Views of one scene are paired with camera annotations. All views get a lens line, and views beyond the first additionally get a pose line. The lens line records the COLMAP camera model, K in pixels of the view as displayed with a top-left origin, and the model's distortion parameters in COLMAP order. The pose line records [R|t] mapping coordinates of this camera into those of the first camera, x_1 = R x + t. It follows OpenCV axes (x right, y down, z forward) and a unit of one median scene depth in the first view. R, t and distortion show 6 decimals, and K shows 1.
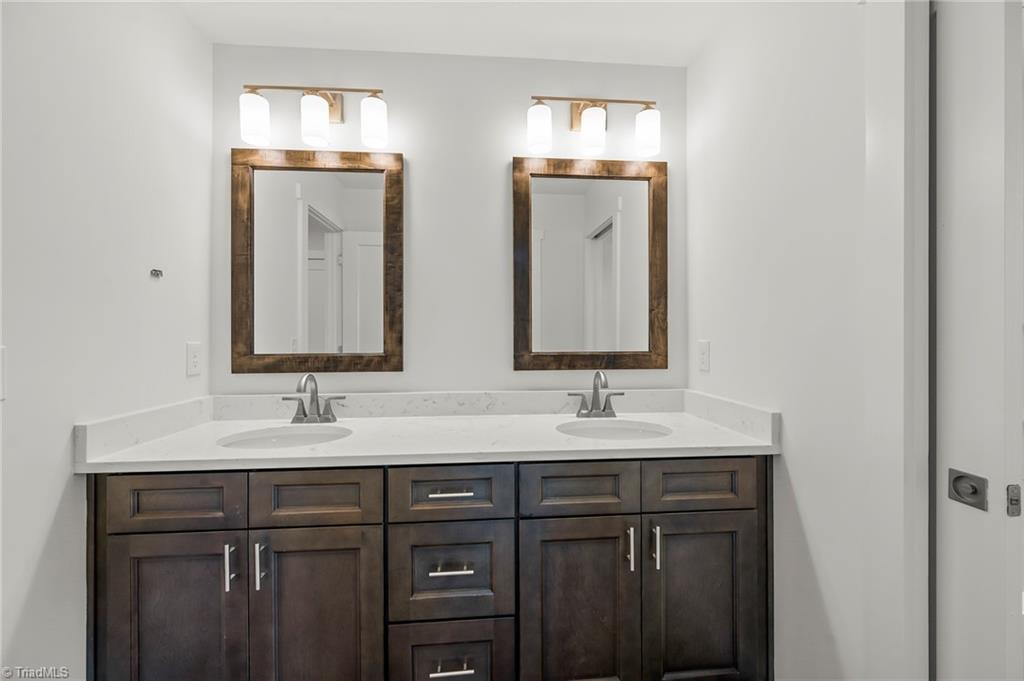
lens RADIAL K [[413.7, 0, 512.0], [0, 413.7, 340.5], [0, 0, 1]] dist [0.000938, 0.000111]
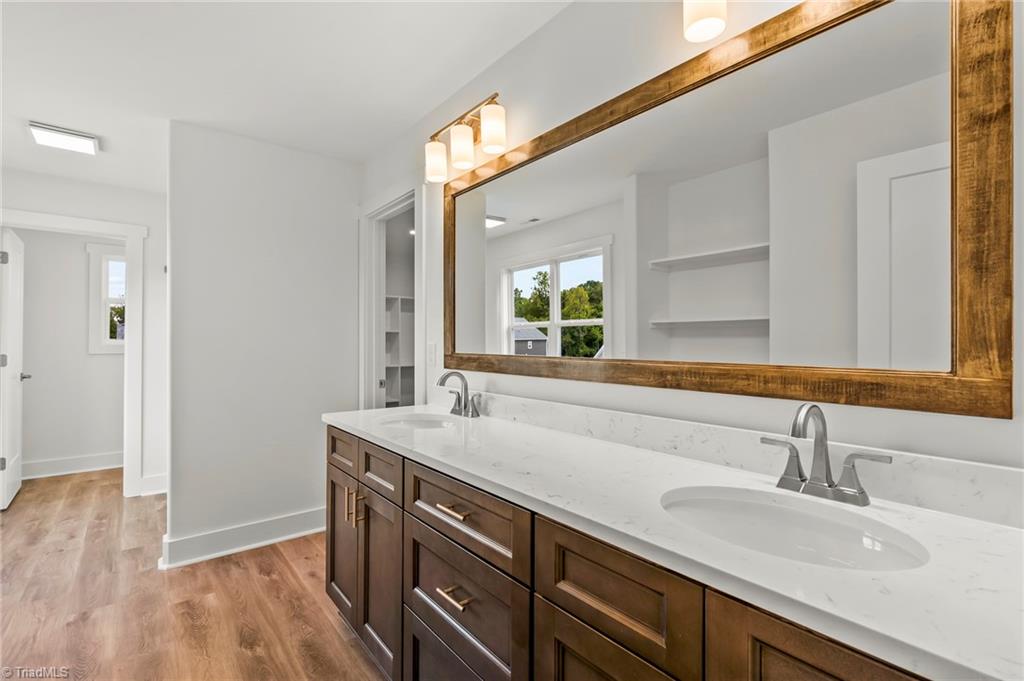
lens RADIAL K [[466.8, 0, 512.0], [0, 466.8, 340.5], [0, 0, 1]] dist [0.000683, 0.000026]
pose [[0.562926, 0.000714, -0.826507, -0.208021], [-0.015040, 0.999843, -0.009379, 0.010470], [0.826370, 0.017710, 0.562849, 0.334455]]
